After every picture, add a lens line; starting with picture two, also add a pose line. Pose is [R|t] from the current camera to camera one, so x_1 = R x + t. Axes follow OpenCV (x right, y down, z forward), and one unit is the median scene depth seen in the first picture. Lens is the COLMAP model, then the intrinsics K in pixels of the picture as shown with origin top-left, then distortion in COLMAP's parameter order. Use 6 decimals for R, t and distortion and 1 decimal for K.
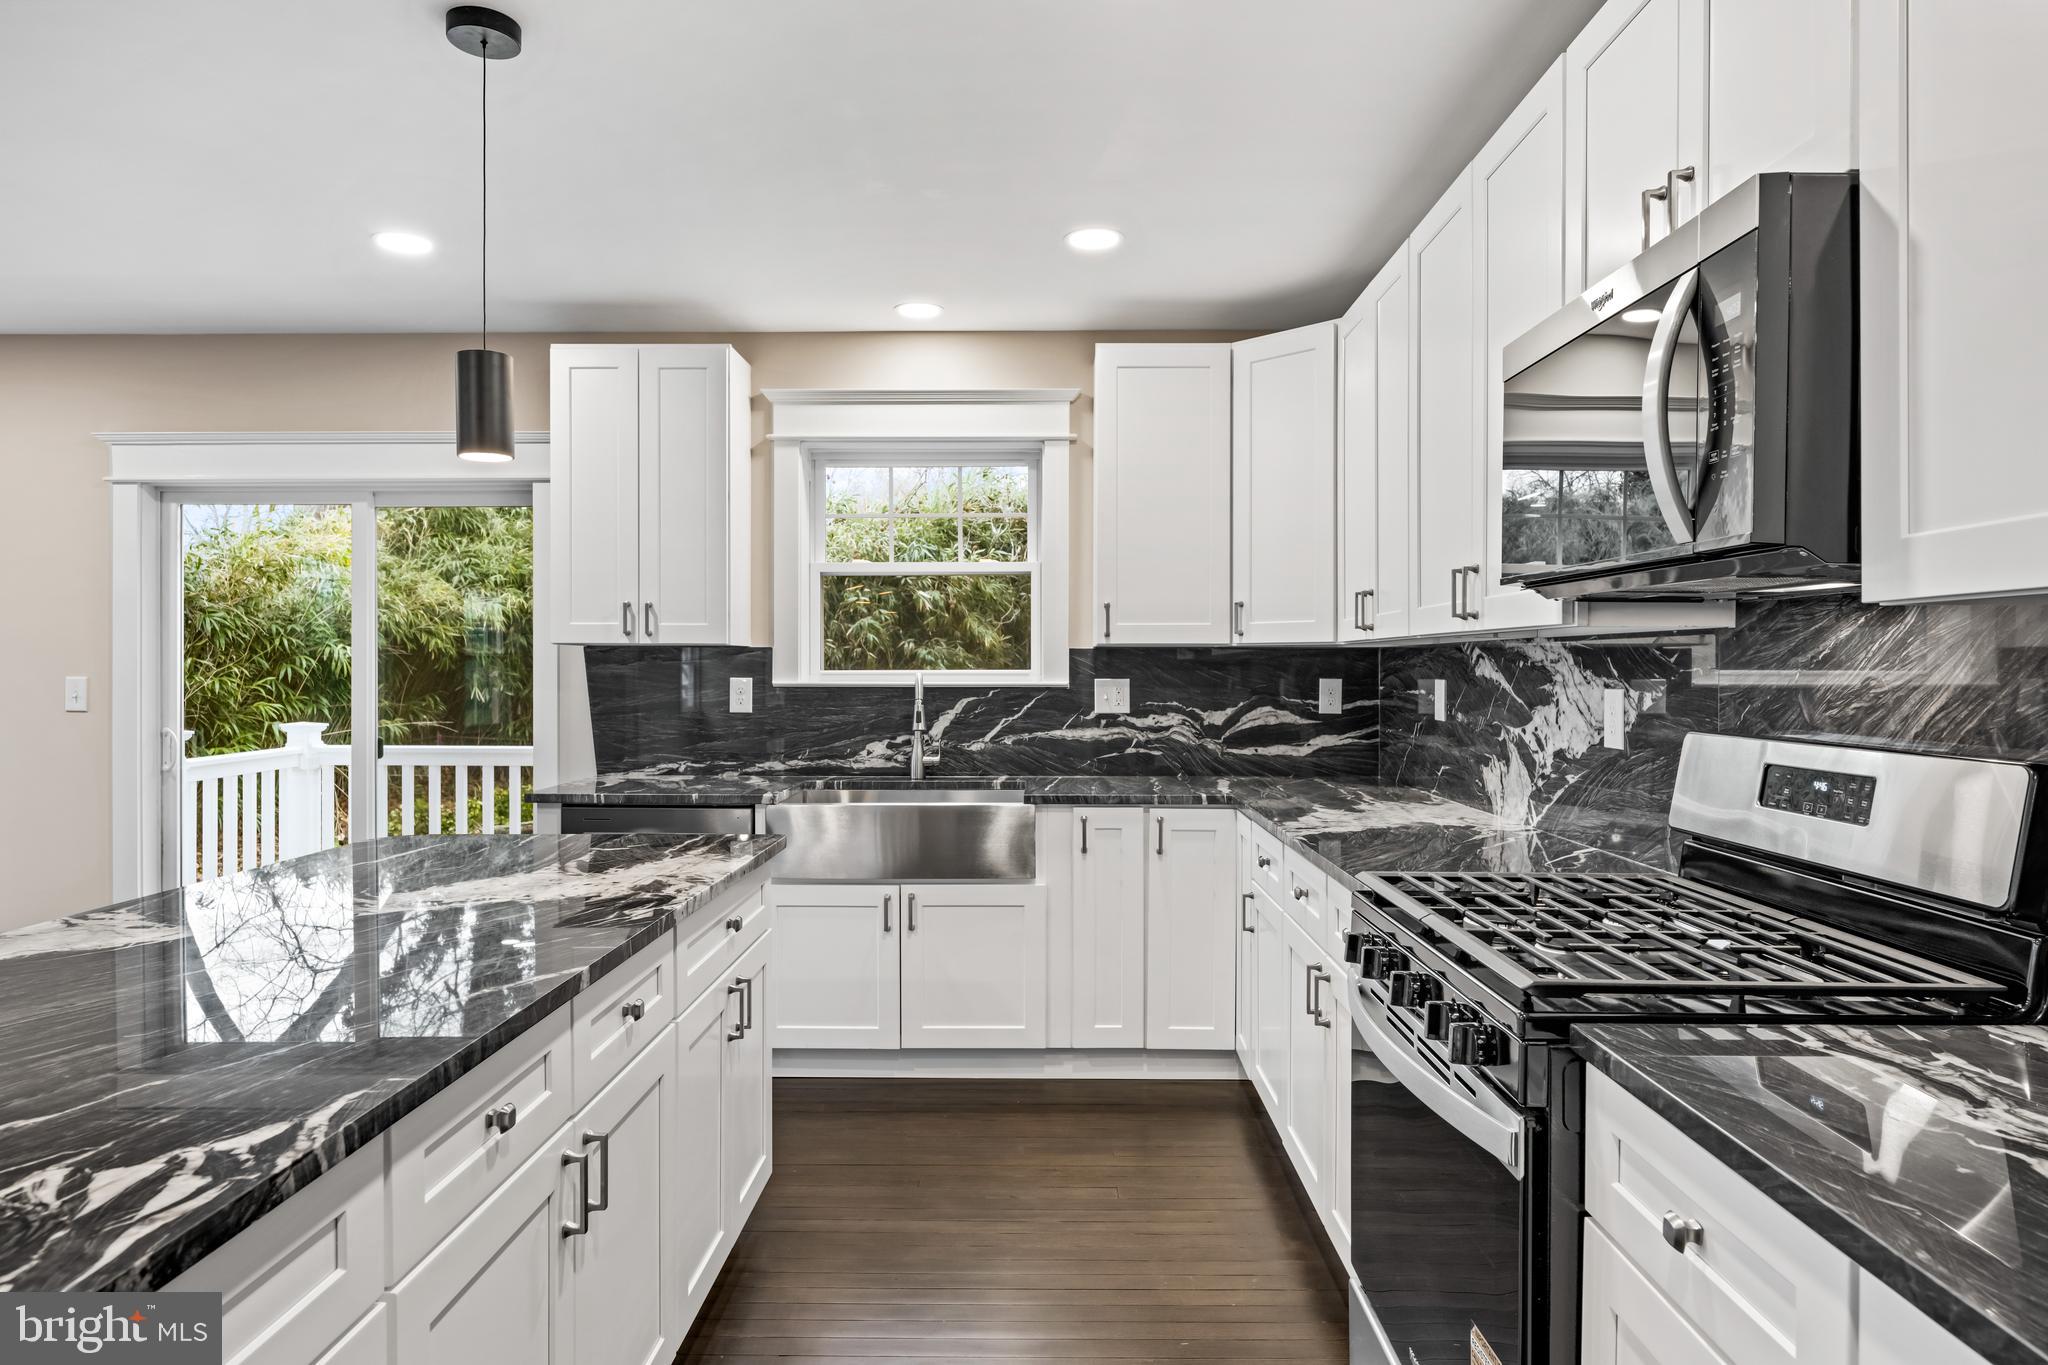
lens RADIAL K [[1216.9, 0, 1030.7], [0, 1216.9, 673.5], [0, 0, 1]] dist [-0.005938, -0.001098]
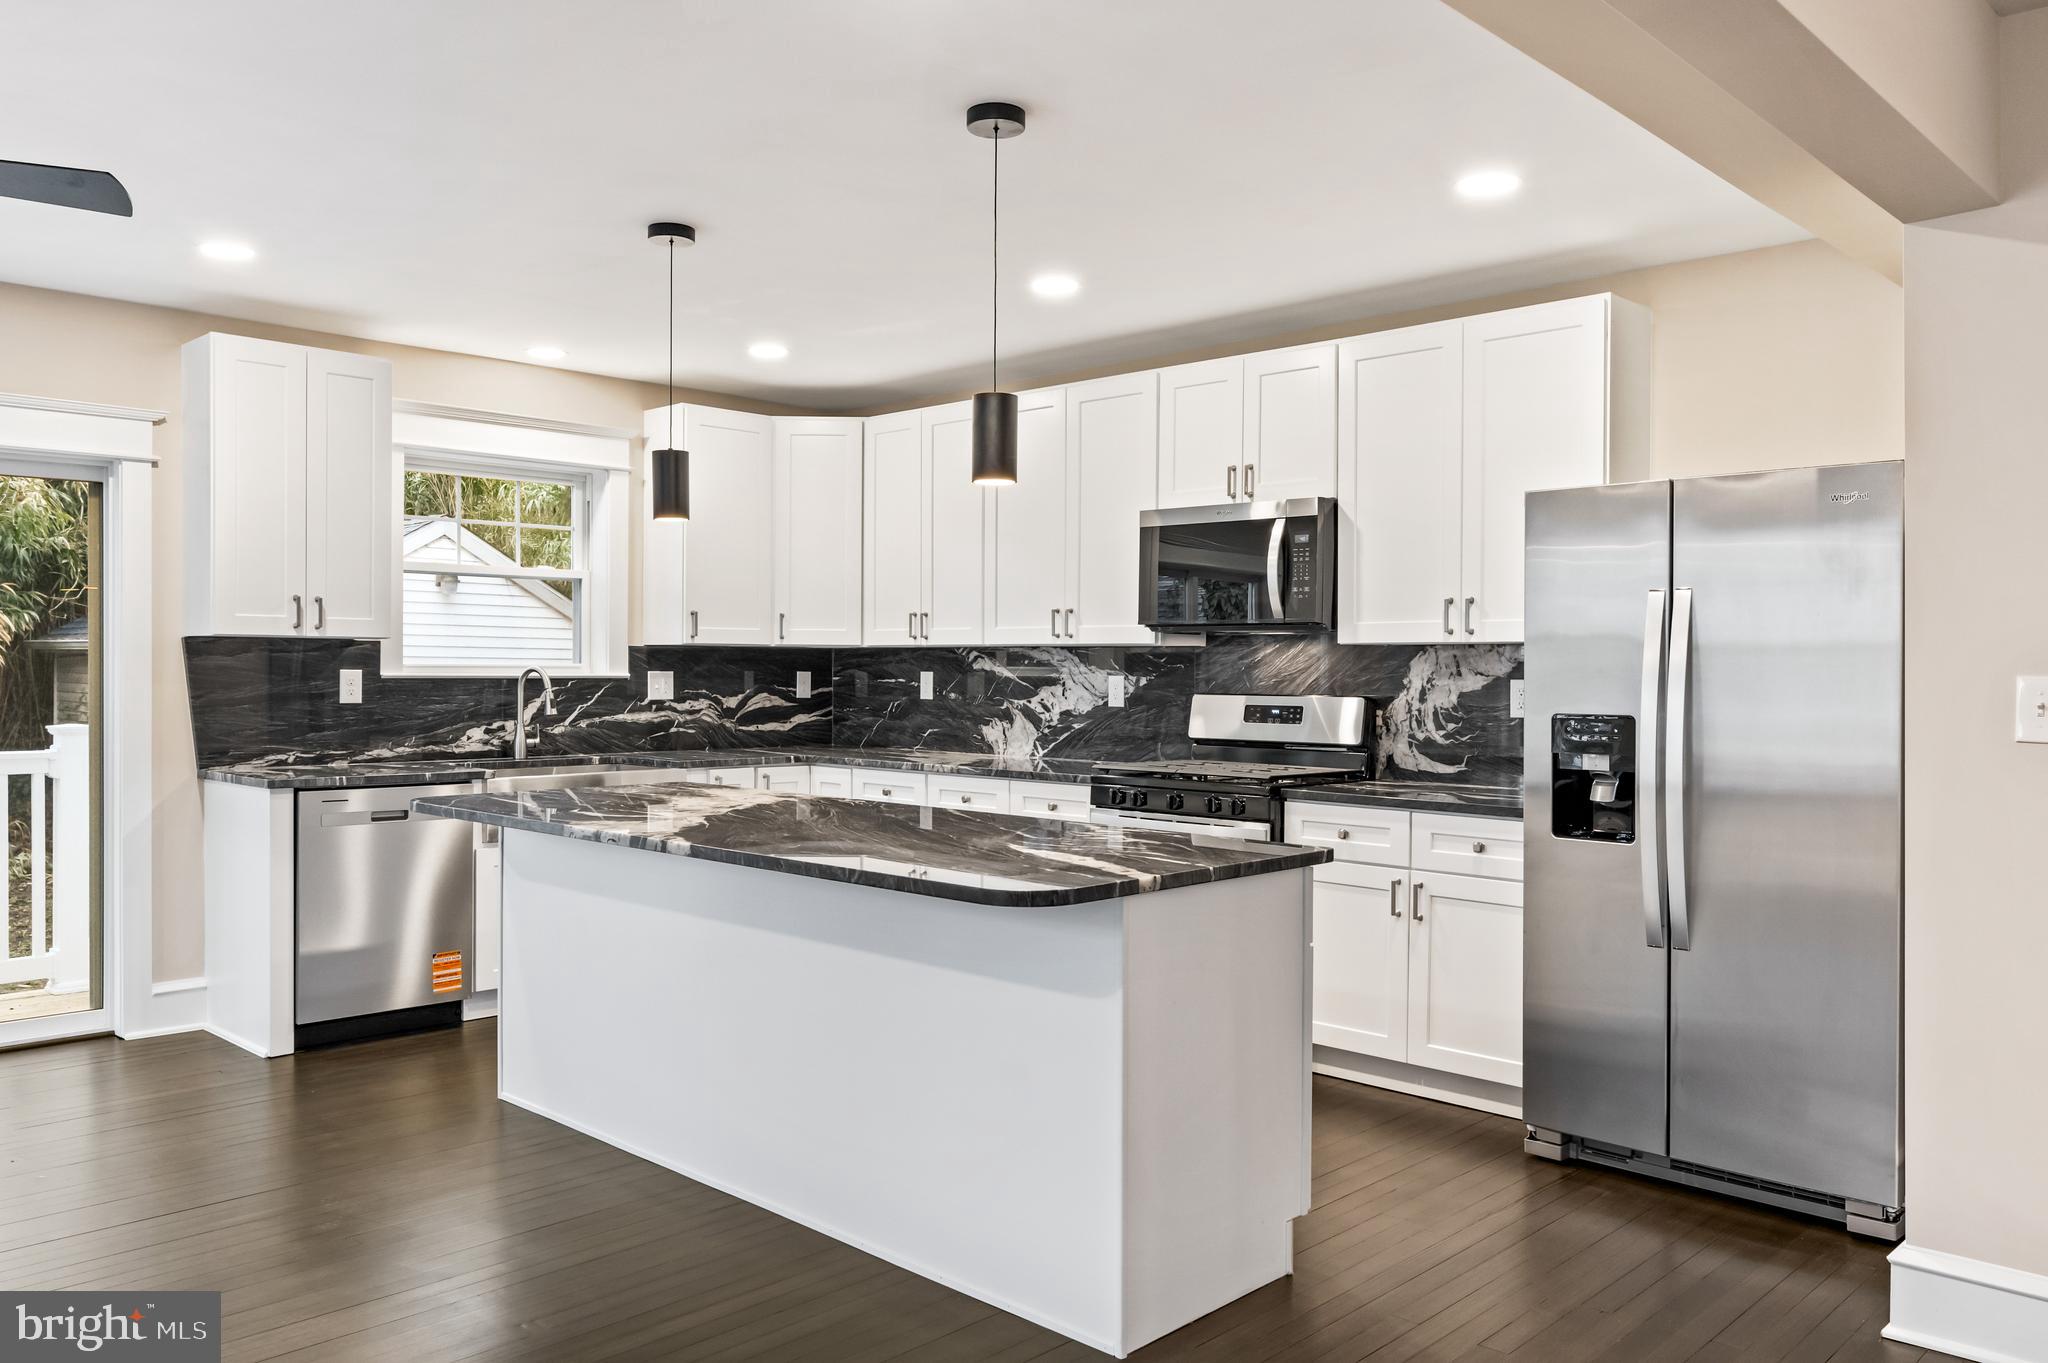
lens RADIAL K [[1531.3, 0, 1024.0], [0, 1531.3, 681.5], [0, 0, 1]] dist [0.001086, -0.001688]
pose [[0.689461, -0.003032, 0.724317, -0.793071], [-0.001904, 0.999980, 0.005999, 0.004622], [-0.724321, -0.005515, 0.689441, -0.320820]]
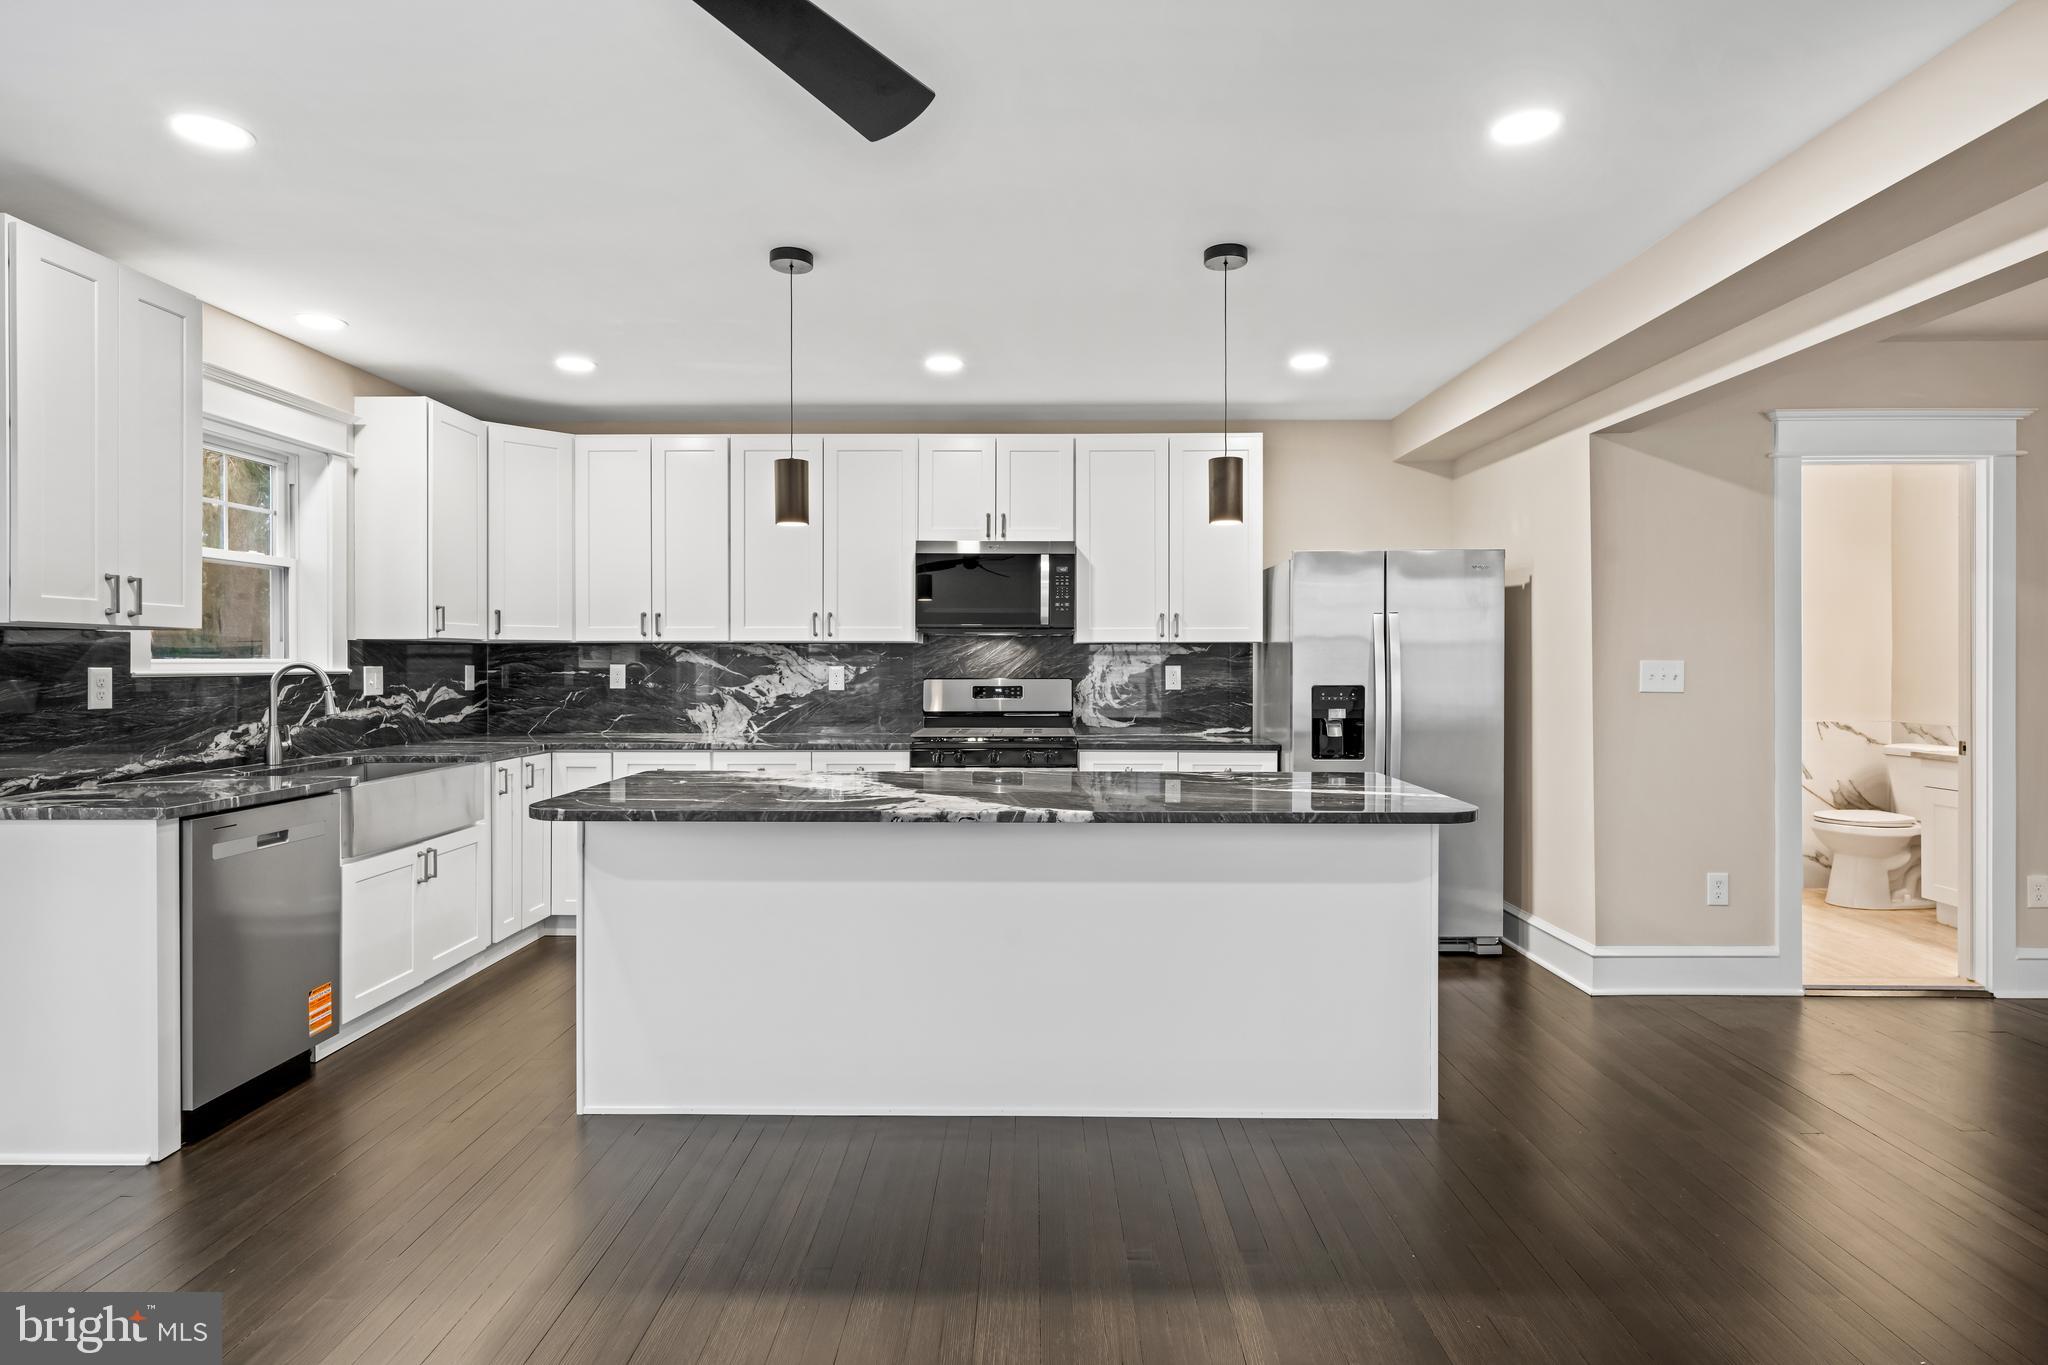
lens RADIAL K [[1073.8, 0, 1020.0], [0, 1073.8, 663.8], [0, 0, 1]] dist [-0.000912, -0.000497]
pose [[0.003335, -0.003135, 0.999990, -0.979912], [0.005654, 0.999979, 0.003116, 0.002209], [-0.999978, 0.005644, 0.003353, 0.364610]]
